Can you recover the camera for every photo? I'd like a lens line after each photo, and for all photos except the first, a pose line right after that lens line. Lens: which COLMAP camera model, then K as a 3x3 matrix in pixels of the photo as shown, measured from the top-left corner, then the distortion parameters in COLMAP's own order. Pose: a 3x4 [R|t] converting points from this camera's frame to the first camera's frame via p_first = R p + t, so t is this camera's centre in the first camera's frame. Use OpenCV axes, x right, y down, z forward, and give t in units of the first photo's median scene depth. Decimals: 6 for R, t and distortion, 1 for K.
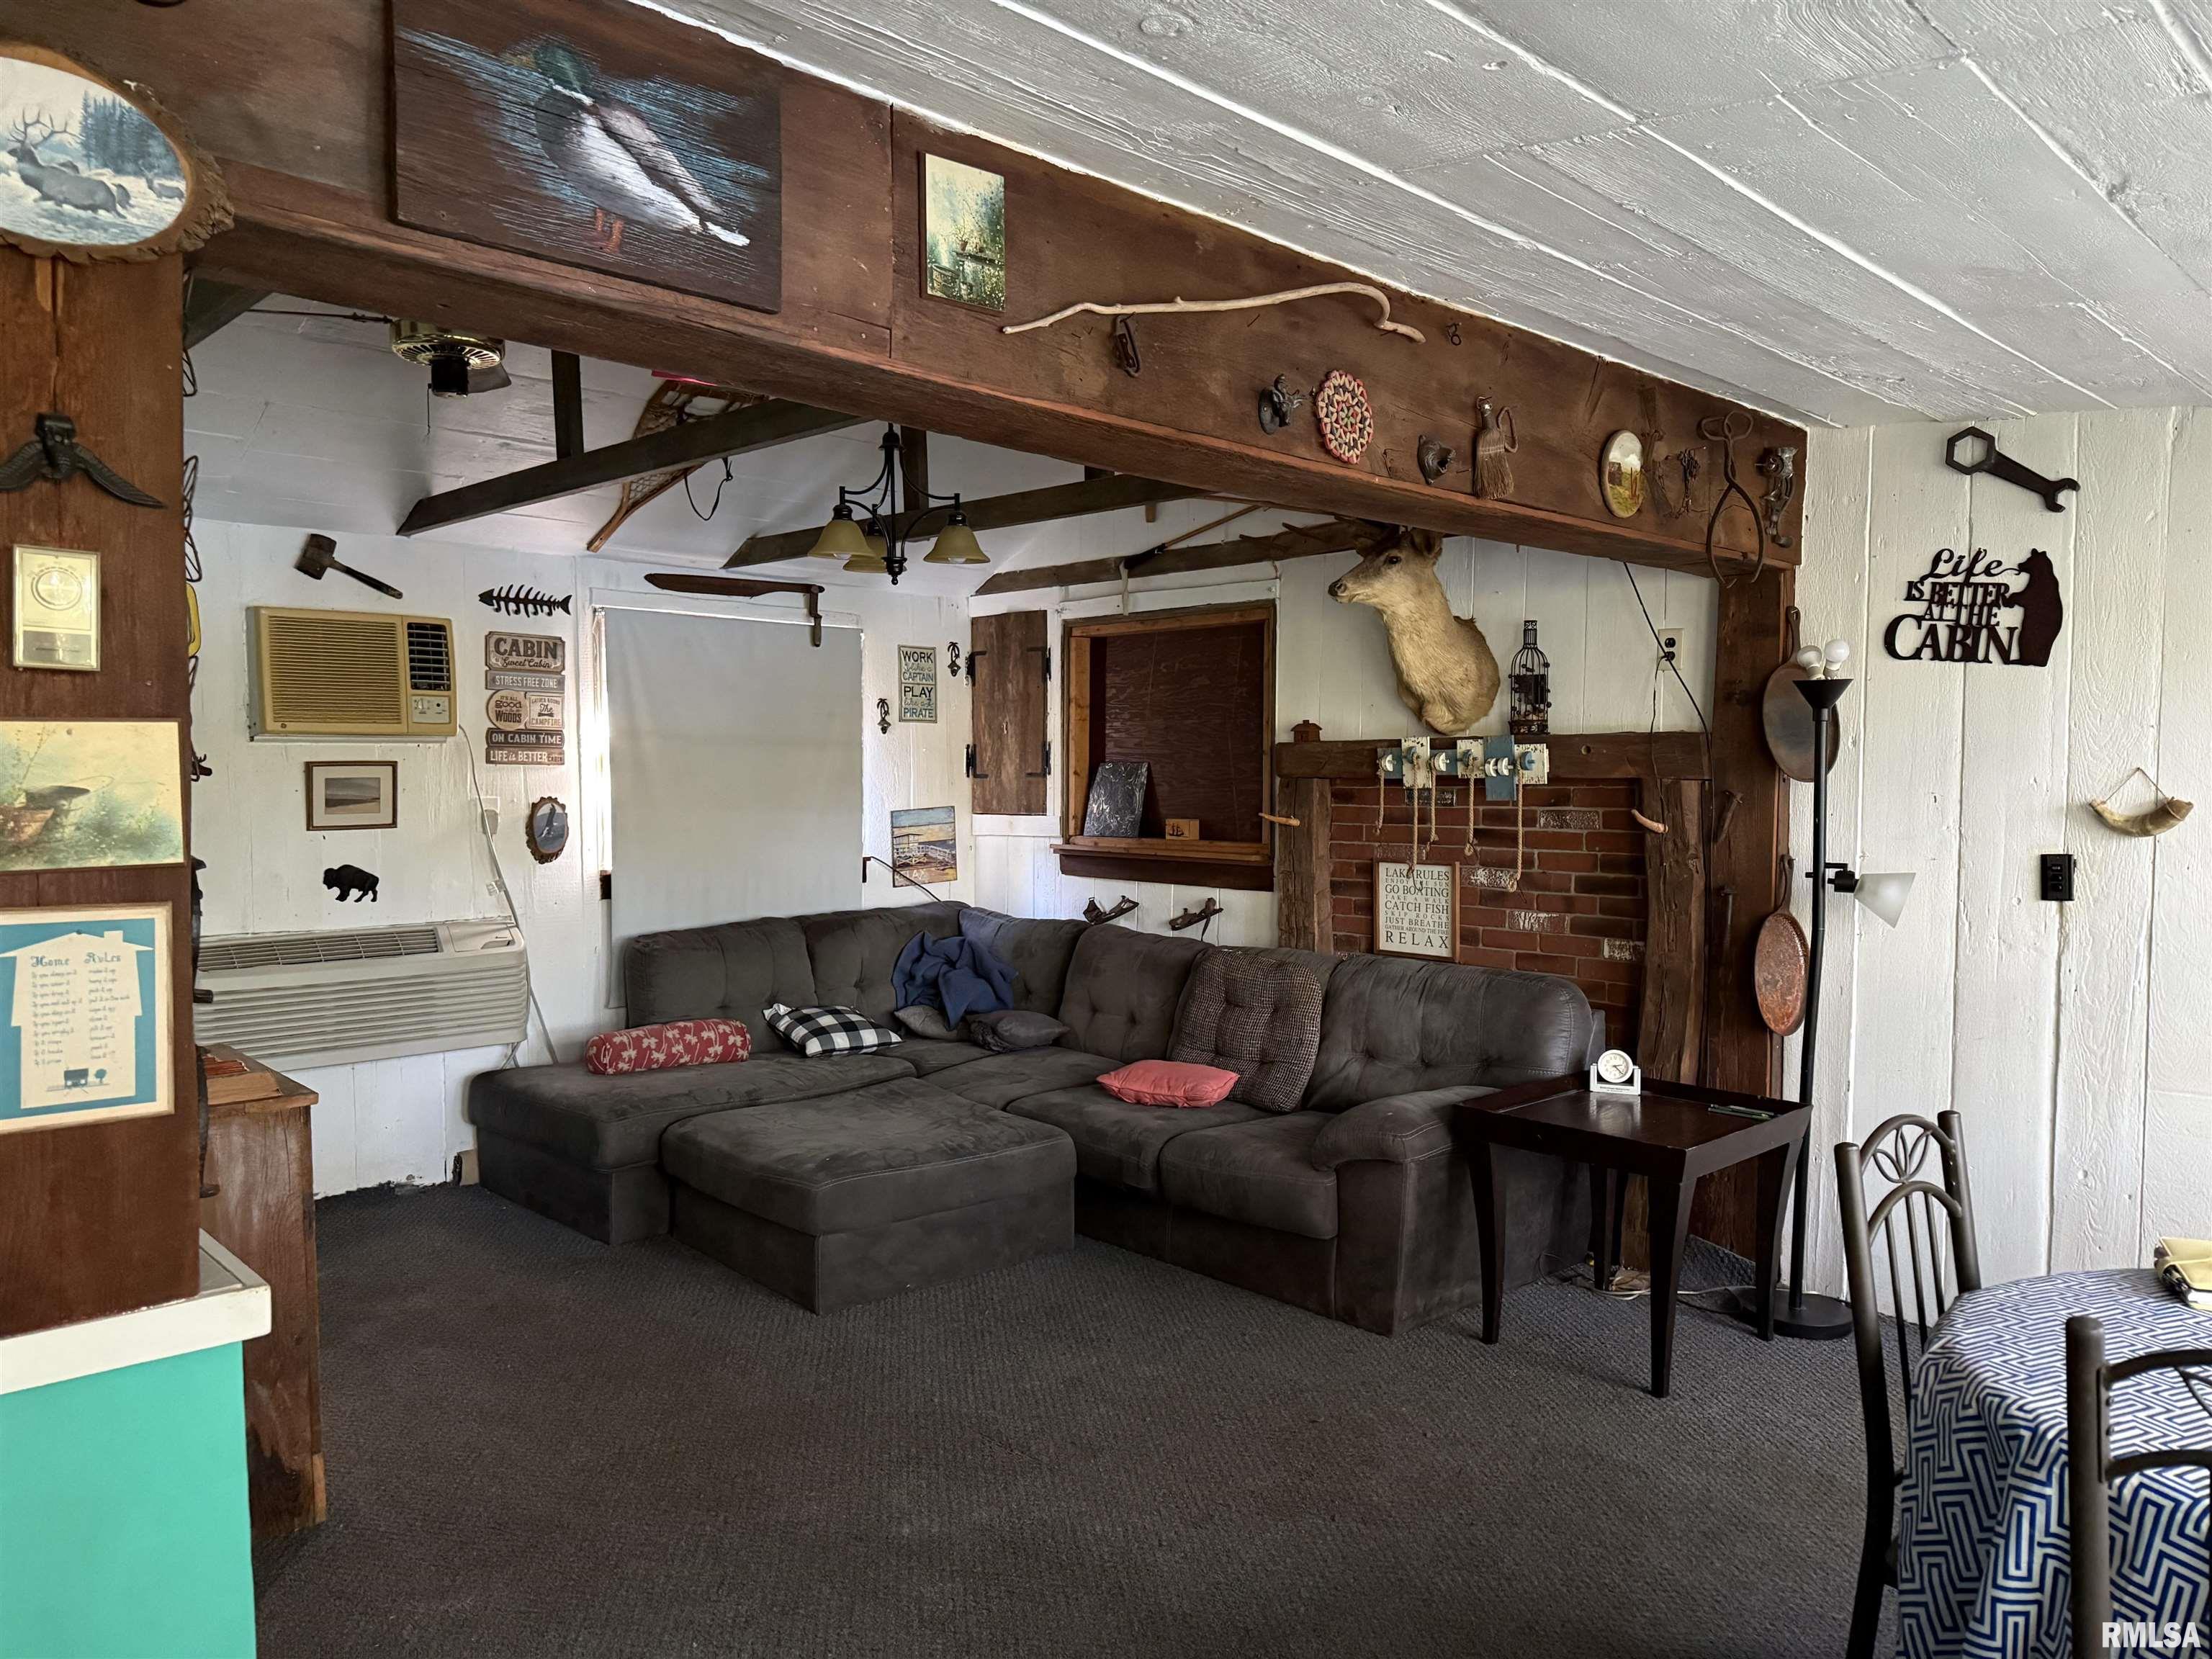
lens RADIAL K [[1559.1, 0, 1108.4], [0, 1559.1, 833.9], [0, 0, 1]] dist [0.021683, -0.022183]
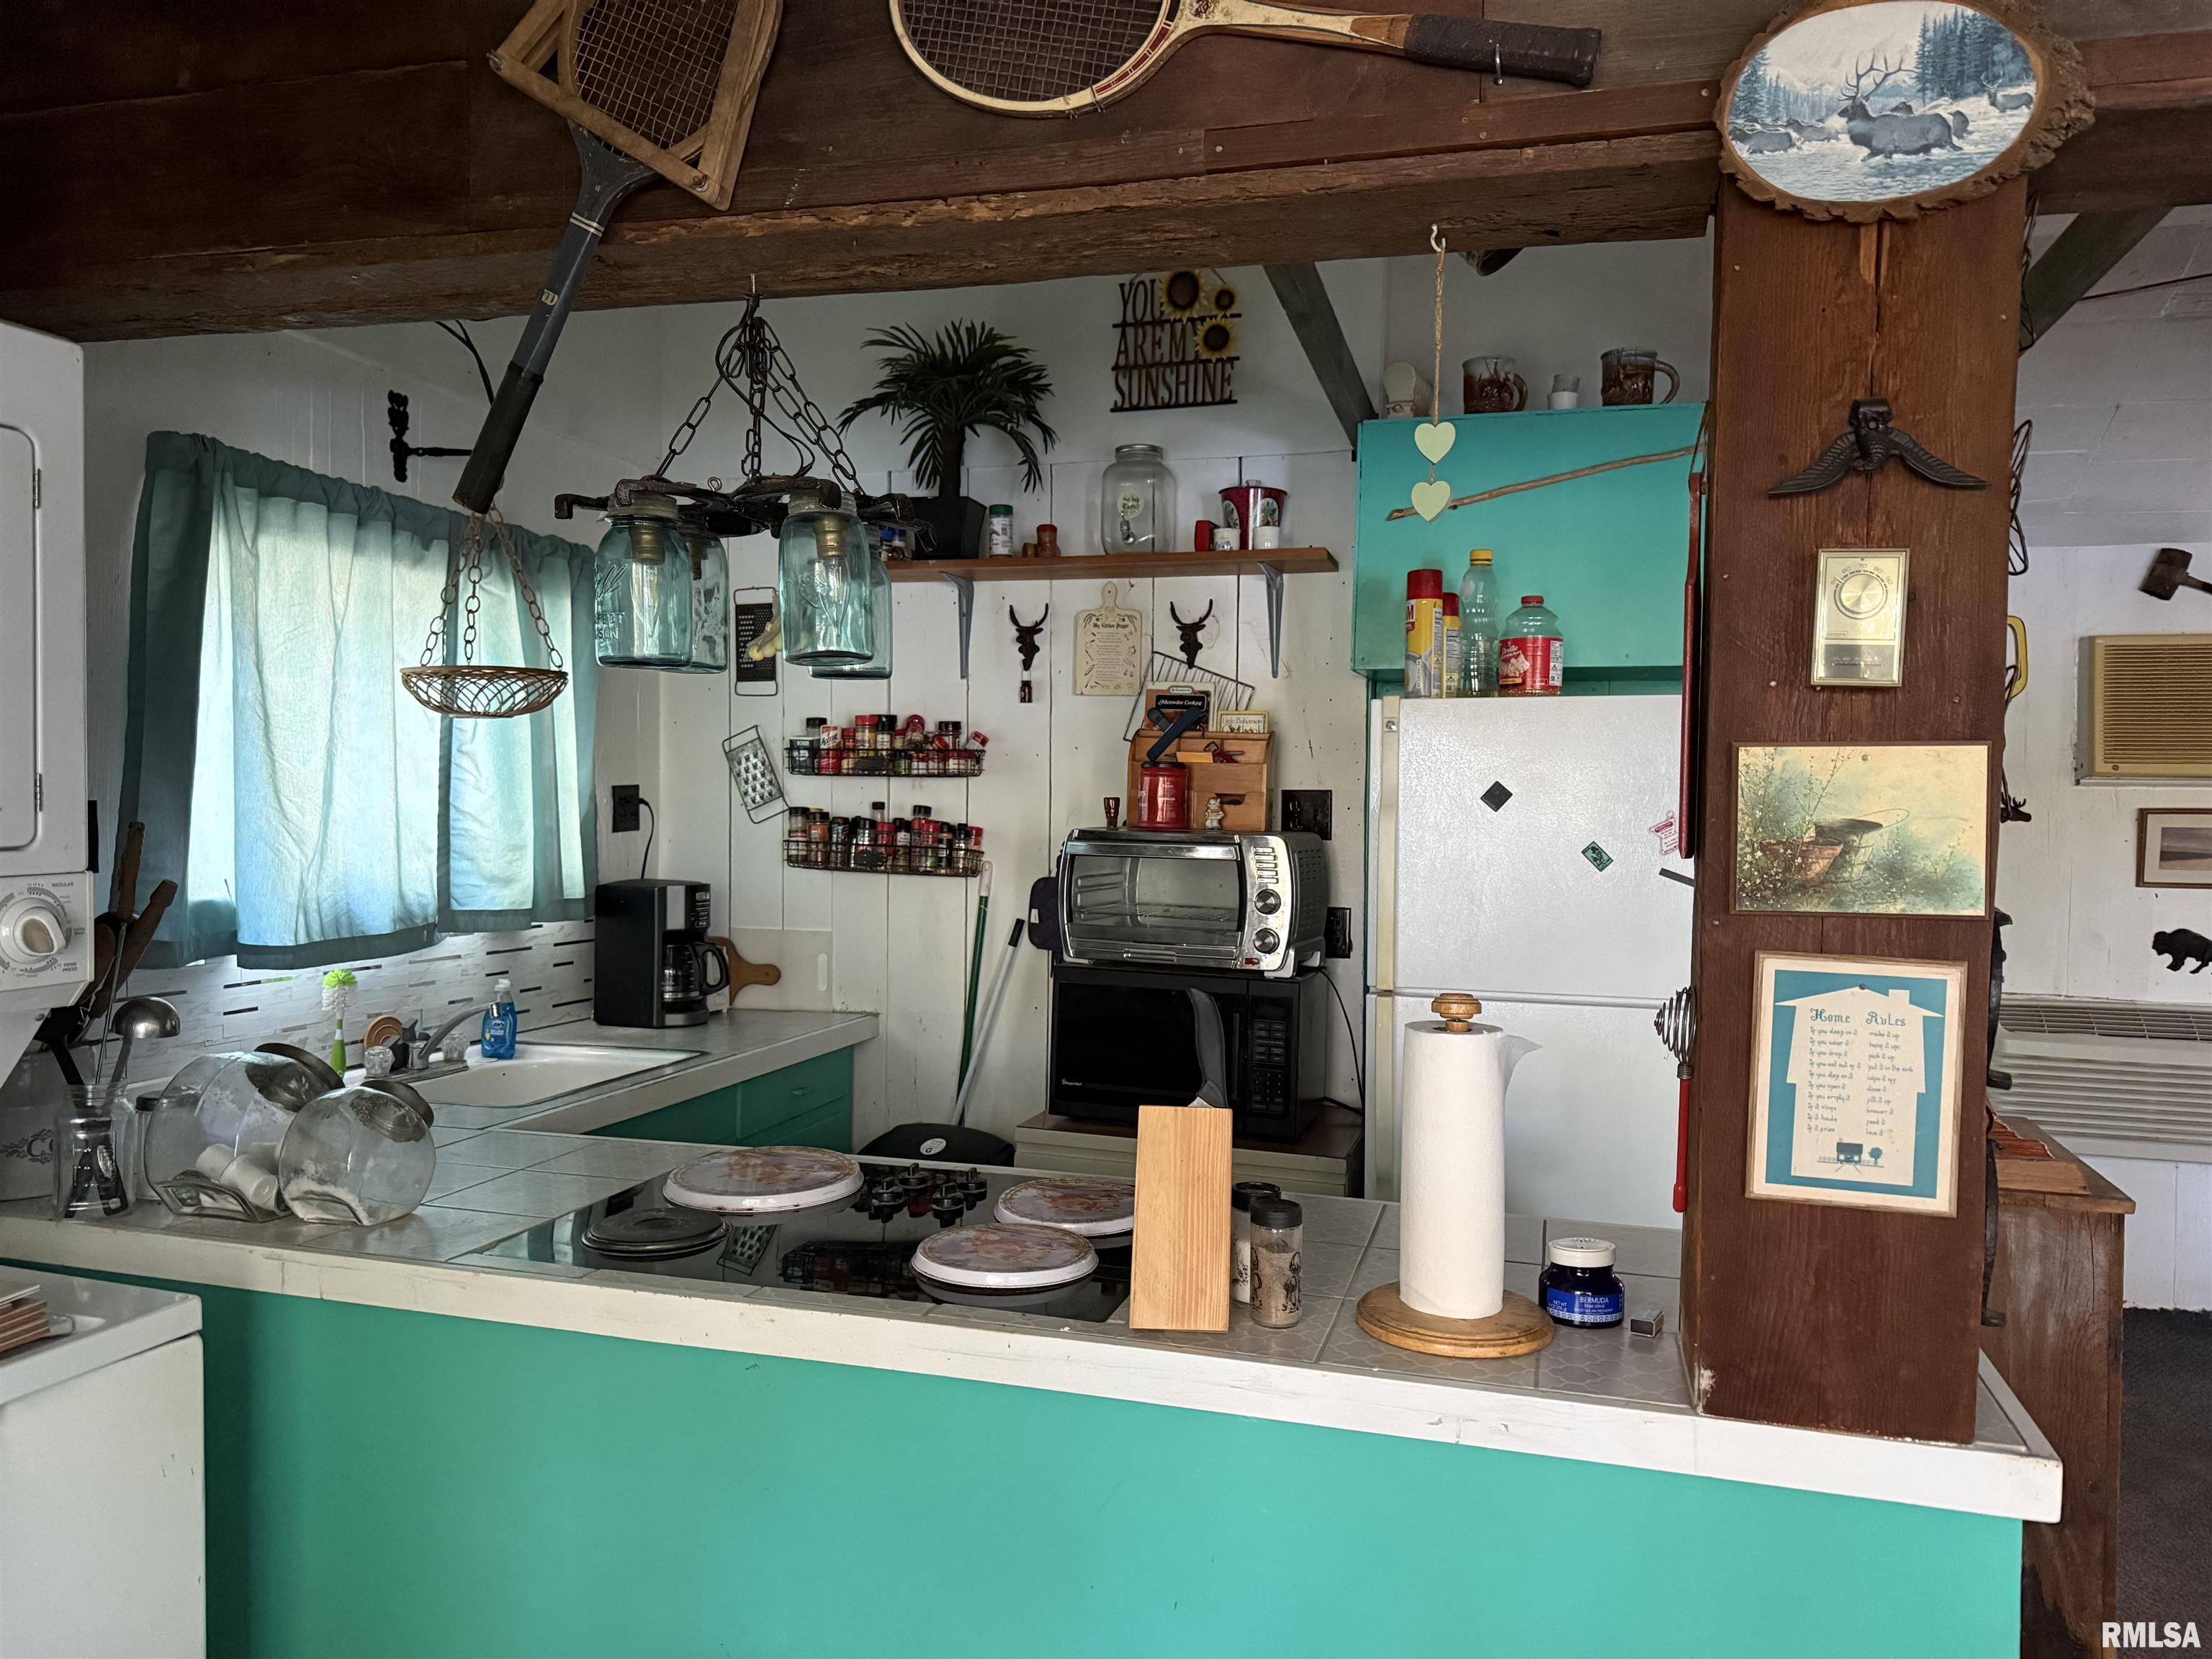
lens RADIAL K [[1559.1, 0, 1117.1], [0, 1559.1, 846.0], [0, 0, 1]] dist [0.021683, -0.022183]
pose [[0.498252, 0.032975, -0.866405, -0.108285], [-0.054472, 0.998493, 0.006676, 0.001150], [0.865319, 0.043869, 0.499298, 0.198100]]
